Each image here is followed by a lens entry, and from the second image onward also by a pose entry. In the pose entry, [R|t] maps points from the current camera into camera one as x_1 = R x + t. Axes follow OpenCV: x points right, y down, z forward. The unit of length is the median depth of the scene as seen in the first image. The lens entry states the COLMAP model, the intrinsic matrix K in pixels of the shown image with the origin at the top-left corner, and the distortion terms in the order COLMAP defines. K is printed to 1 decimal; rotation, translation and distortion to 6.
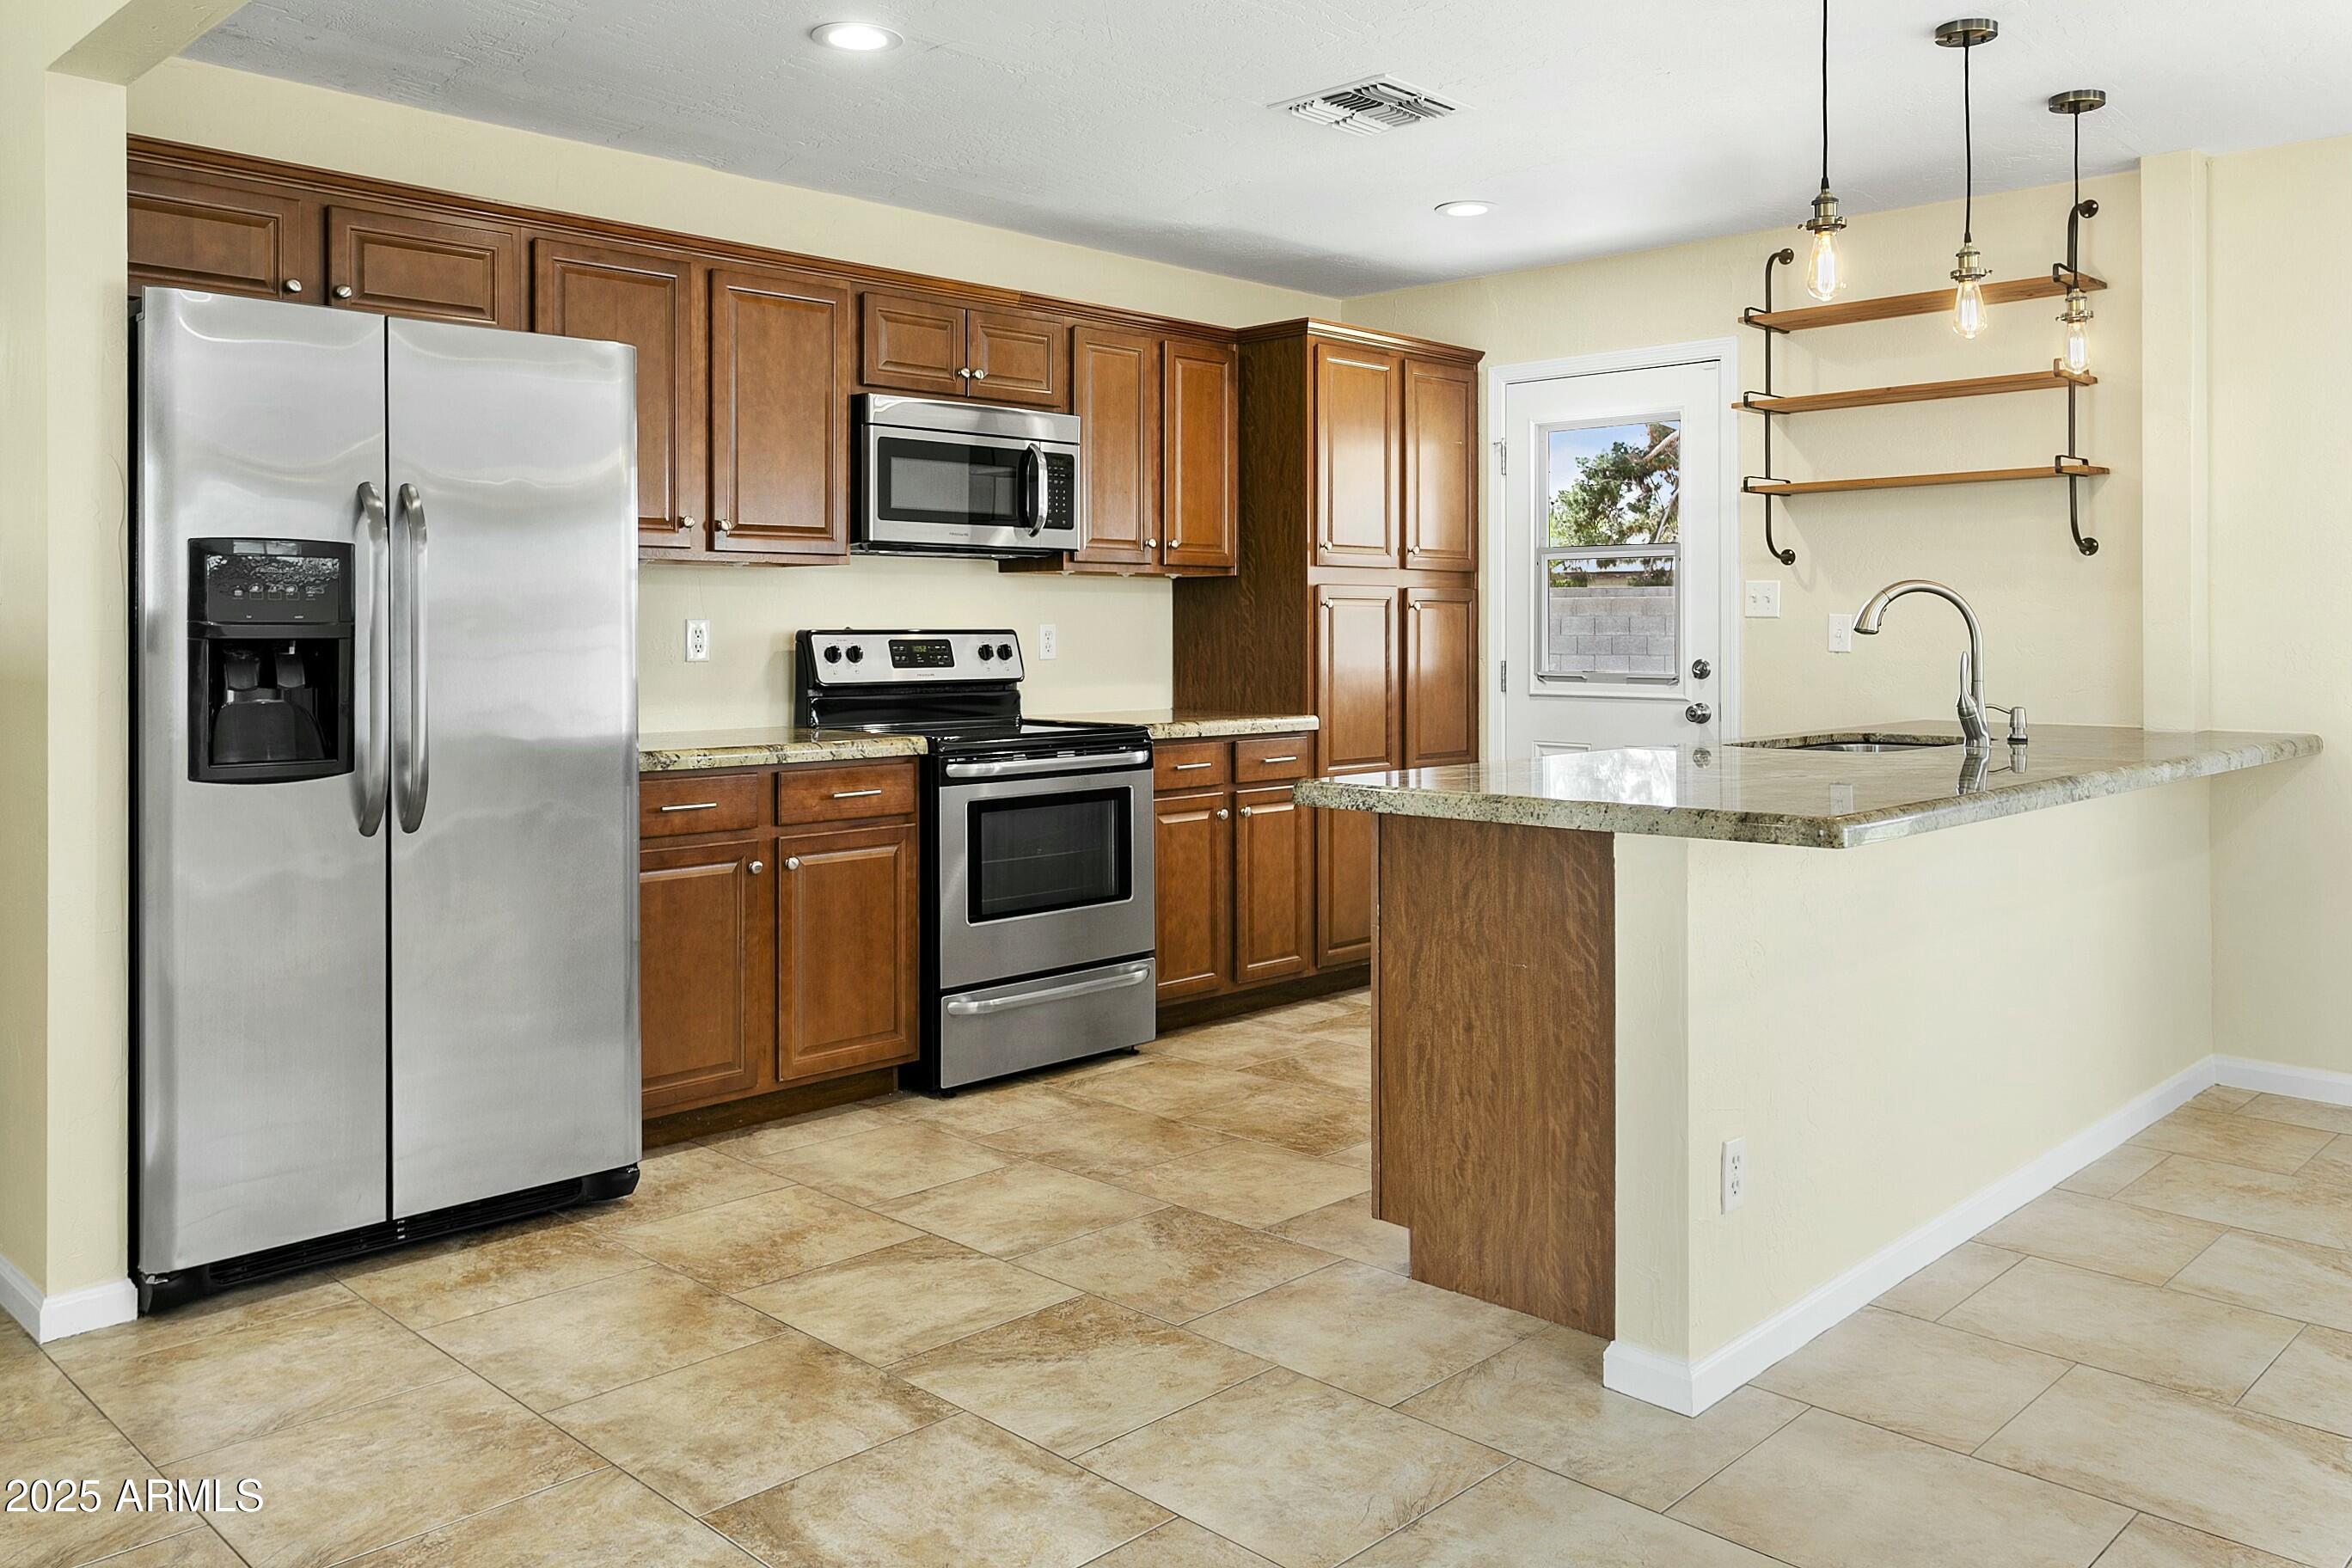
lens RADIAL K [[1807.6, 0, 1189.3], [0, 1807.6, 616.4], [0, 0, 1]] dist [0.005290, -0.007361]
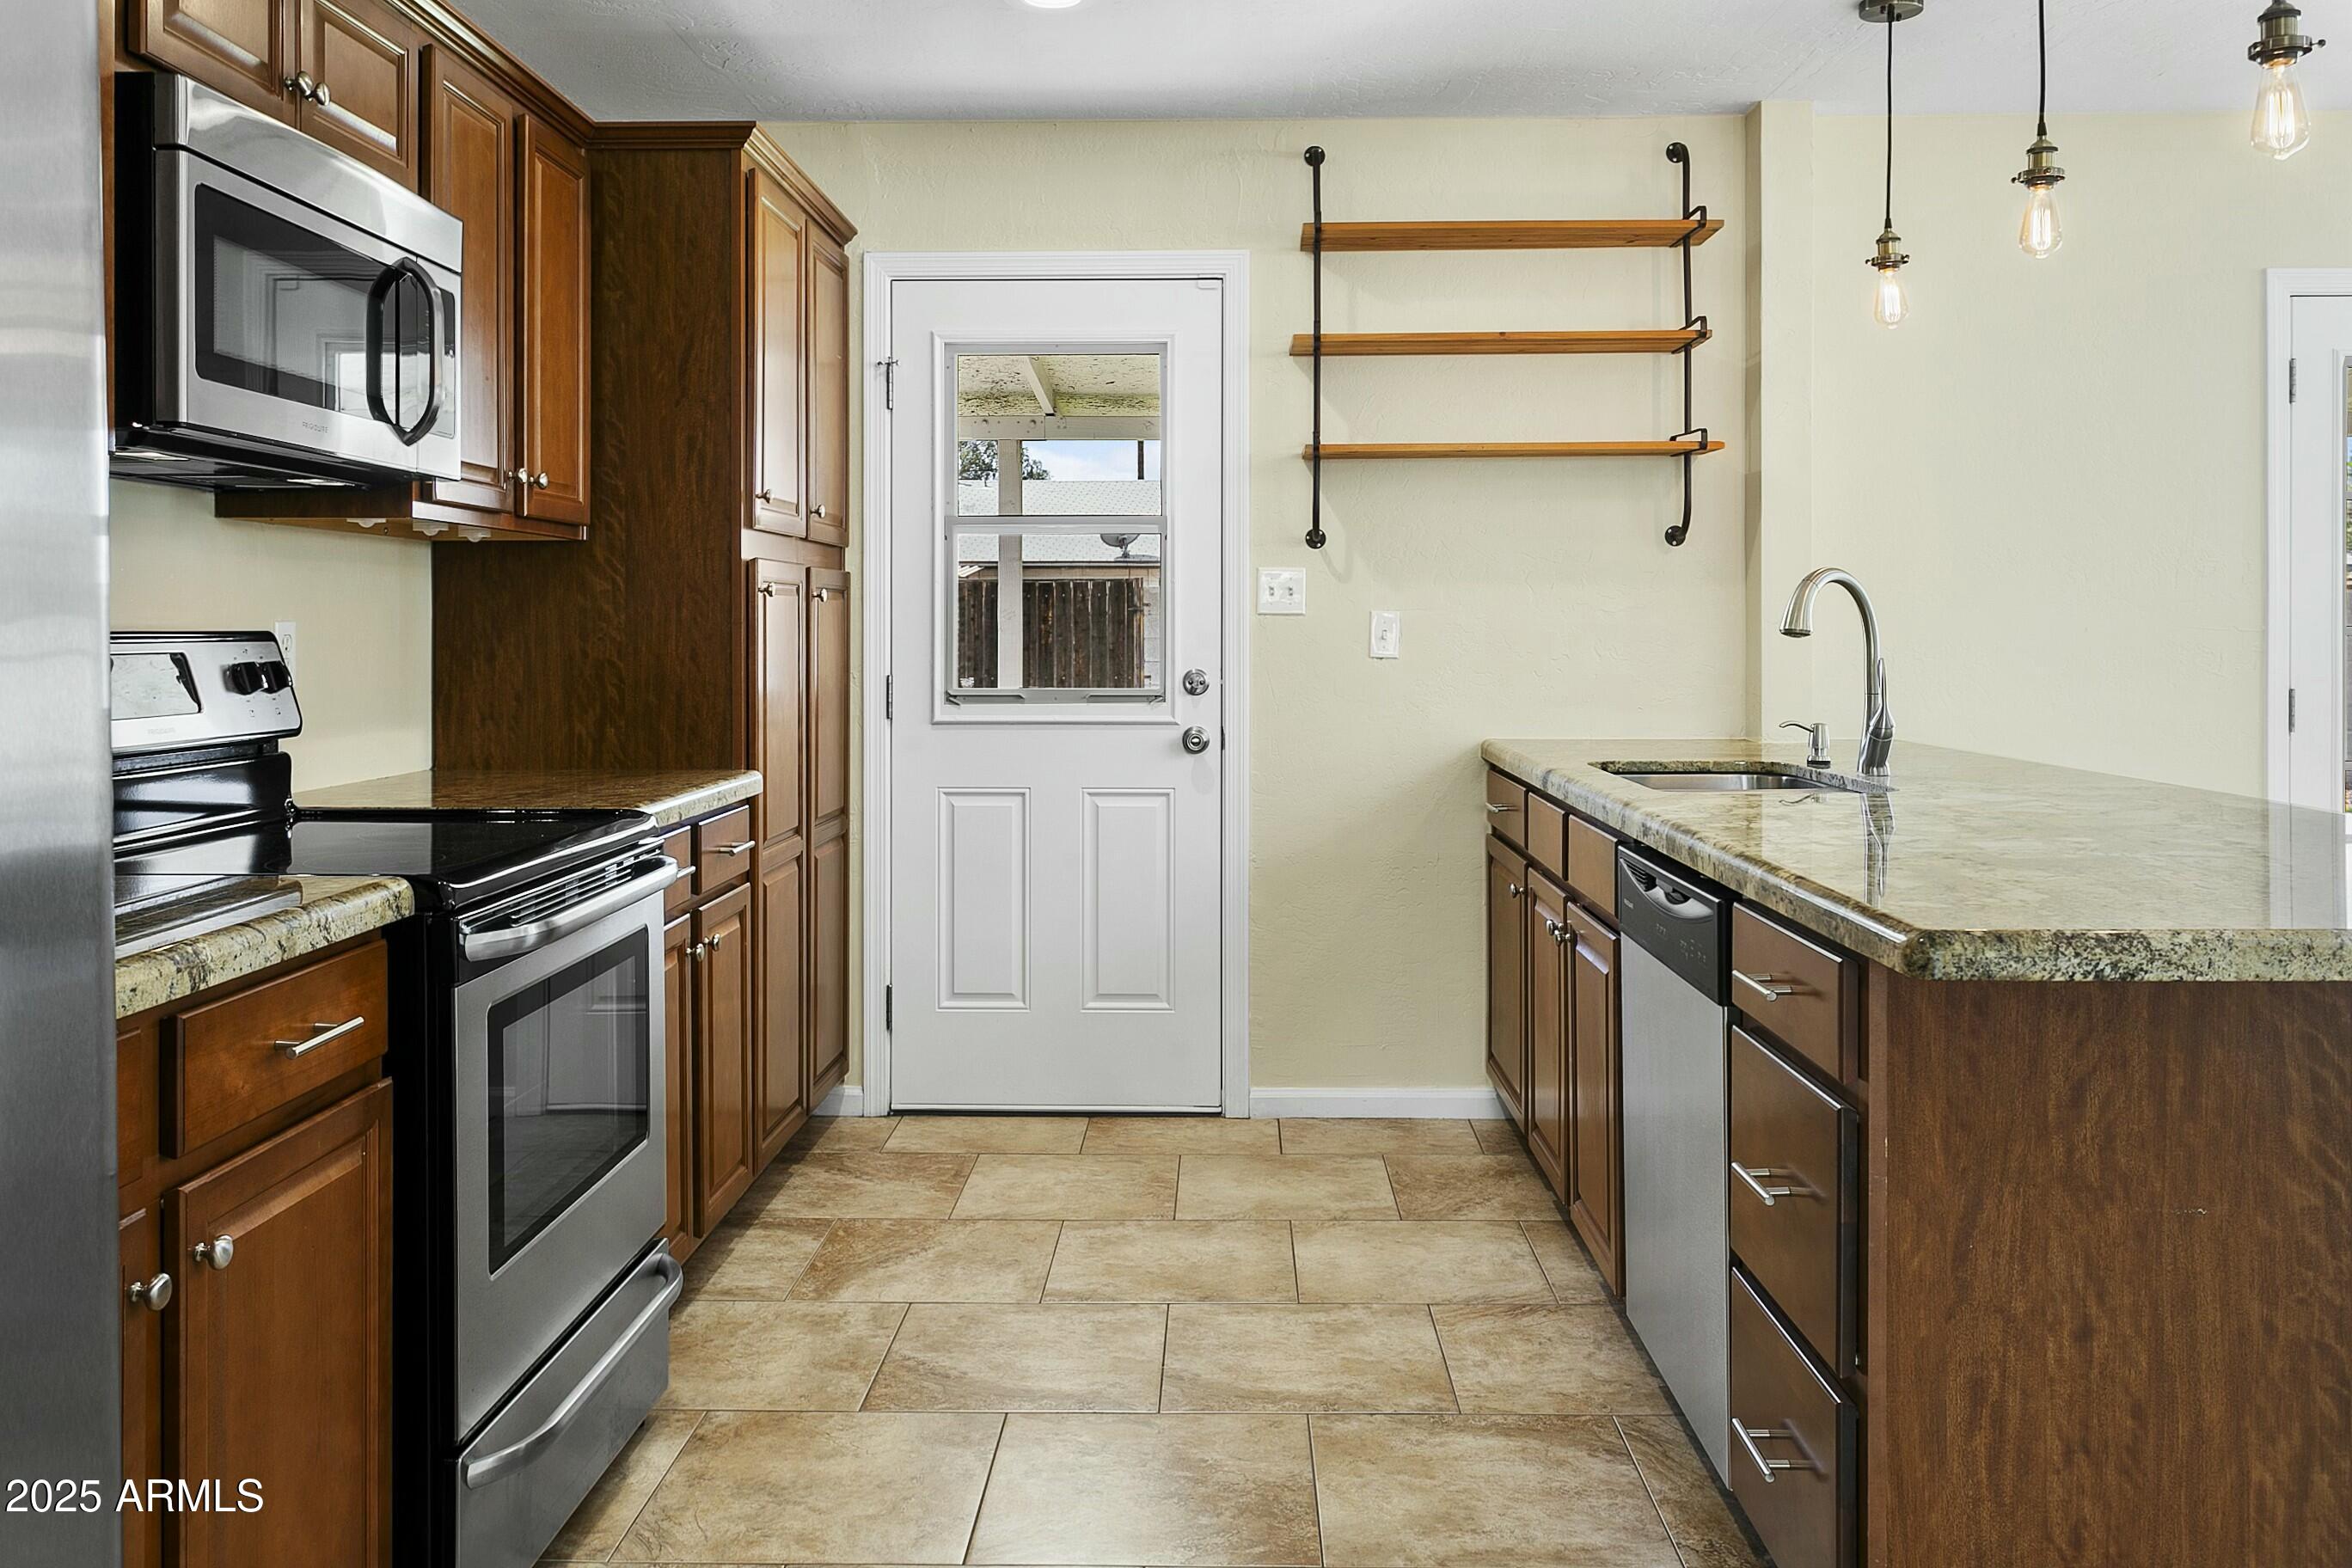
lens RADIAL K [[1840.4, 0, 1188.3], [0, 1840.4, 634.7], [0, 0, 1]] dist [0.009386, -0.005189]
pose [[0.729764, -0.002349, 0.683695, -0.335858], [-0.004310, 0.999958, 0.008037, 0.003660], [-0.683686, -0.008812, 0.729723, 0.581824]]
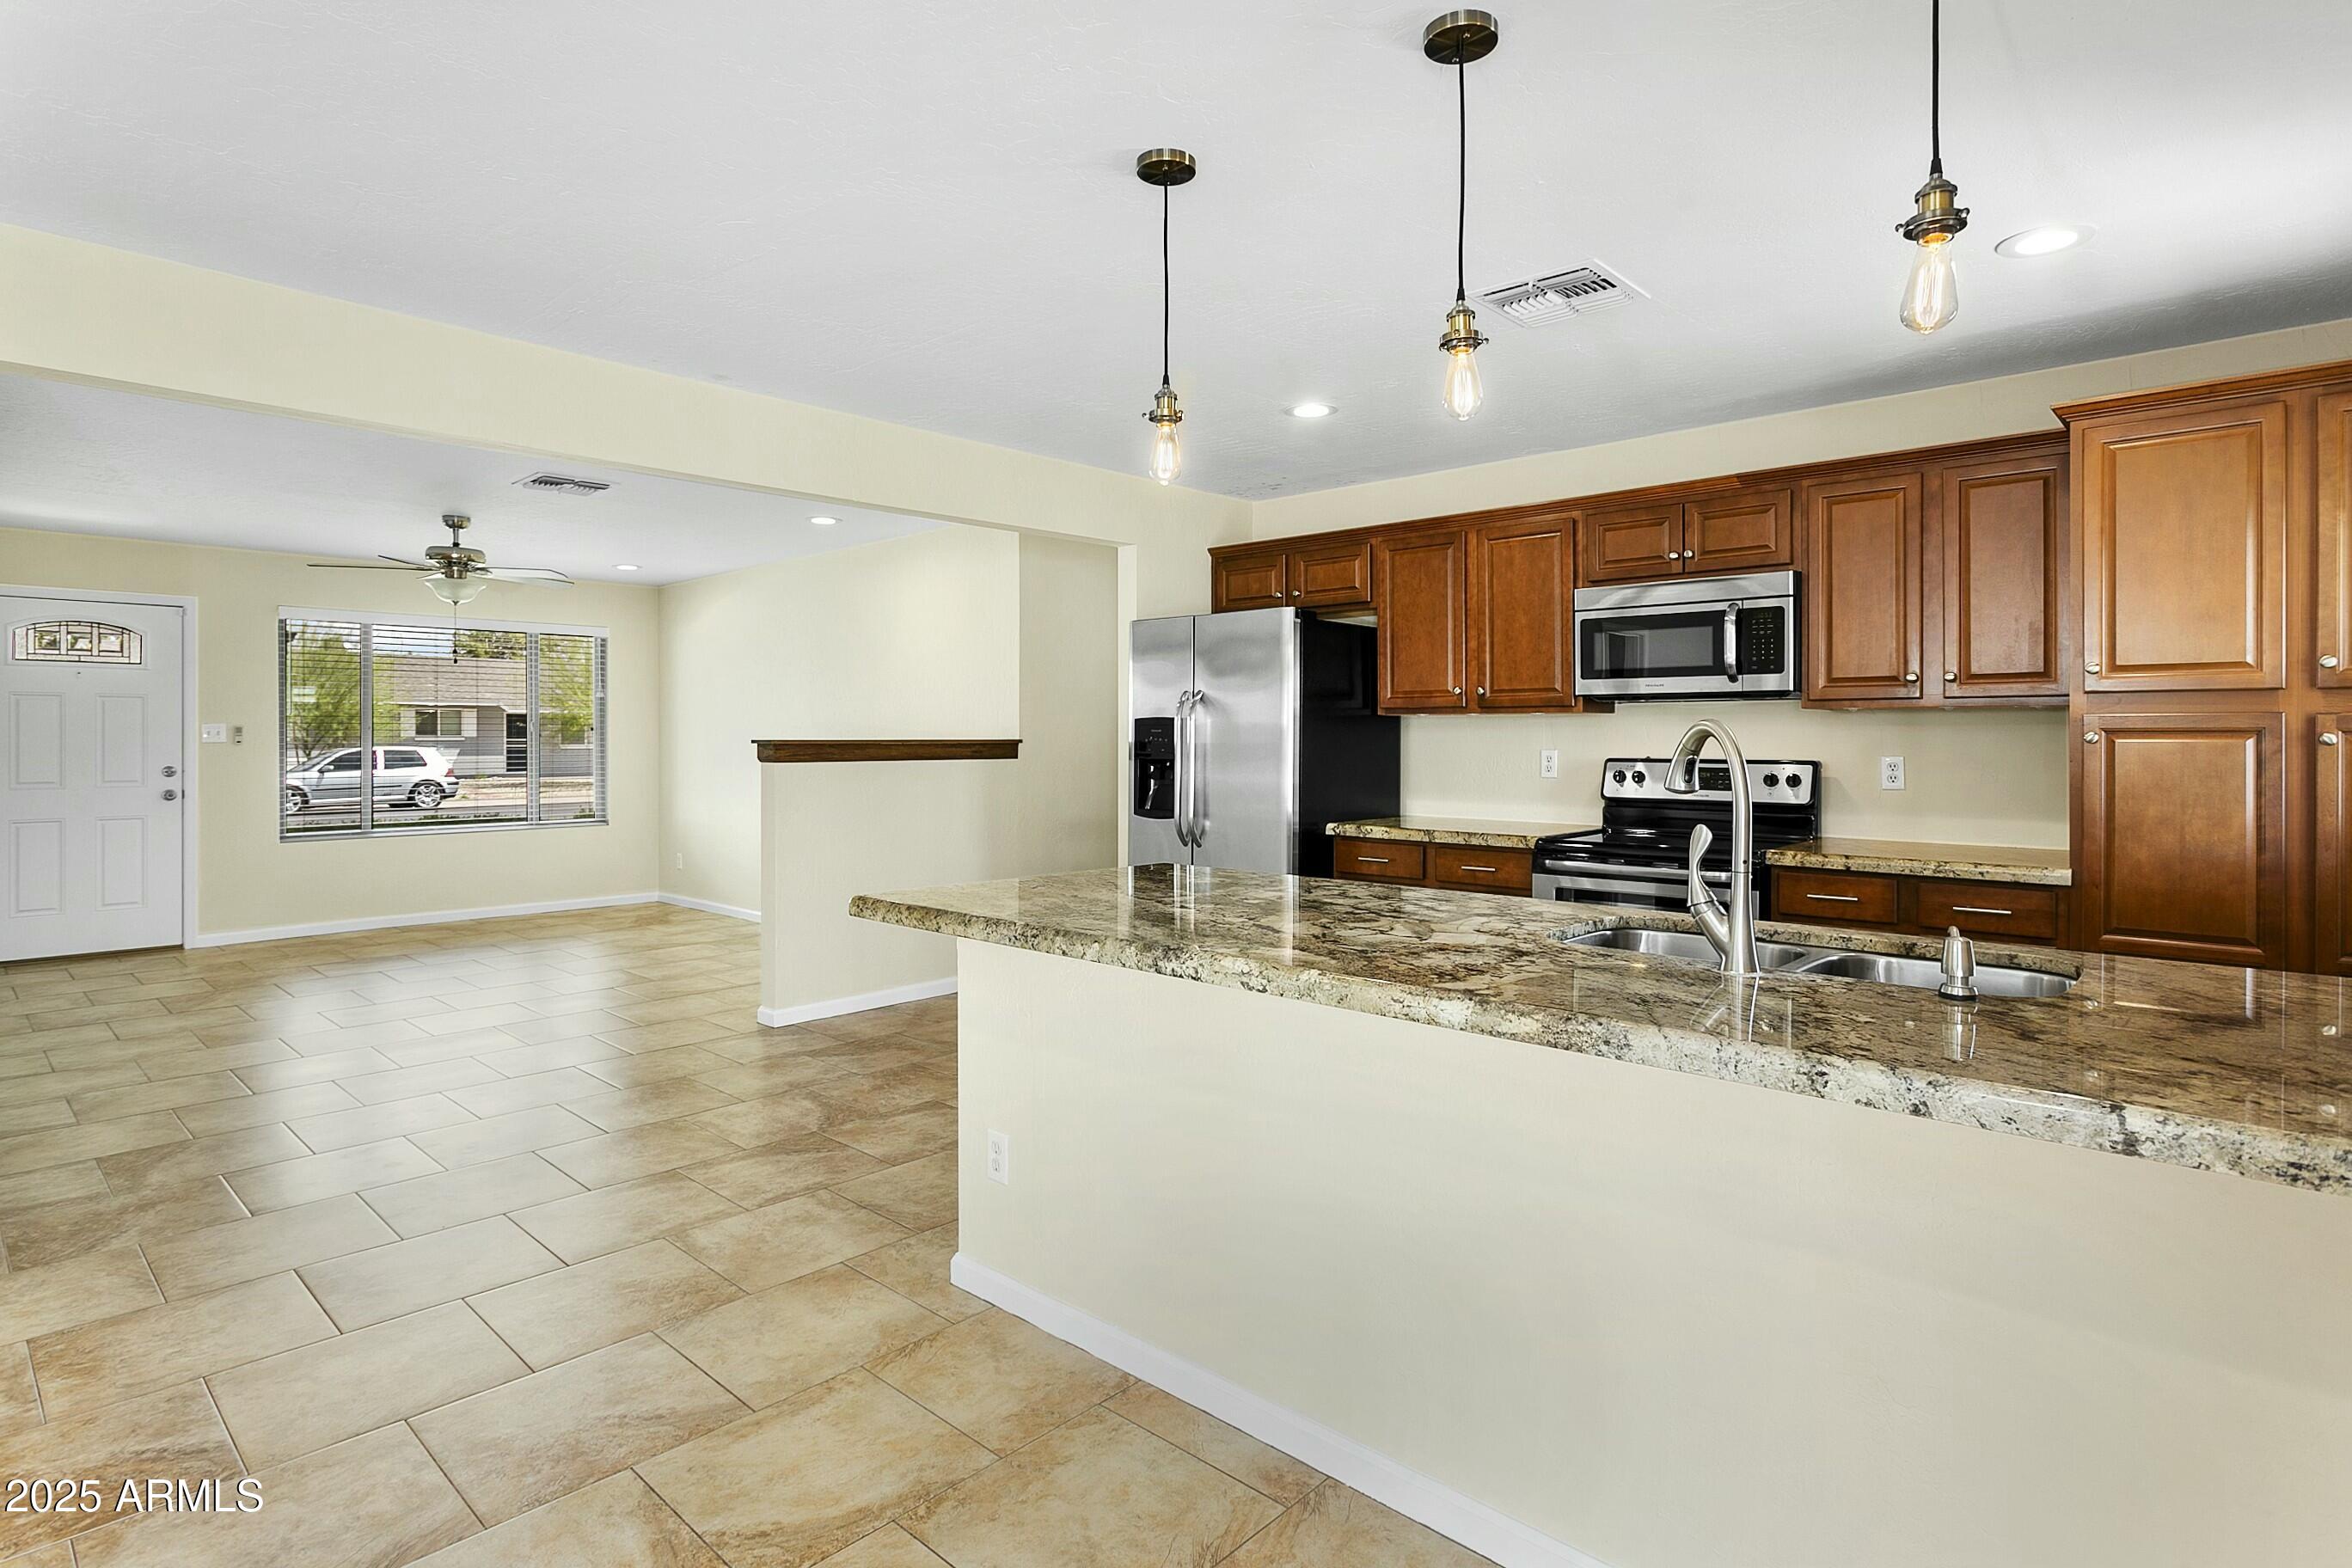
lens RADIAL K [[1209.2, 0, 1163.6], [0, 1209.2, 736.2], [0, 0, 1]] dist [0.002556, -0.001463]
pose [[0.006675, 0.002797, -0.999974, 0.841965], [0.007064, 0.999971, 0.002844, -0.017124], [0.999953, -0.007083, 0.006655, 0.755378]]
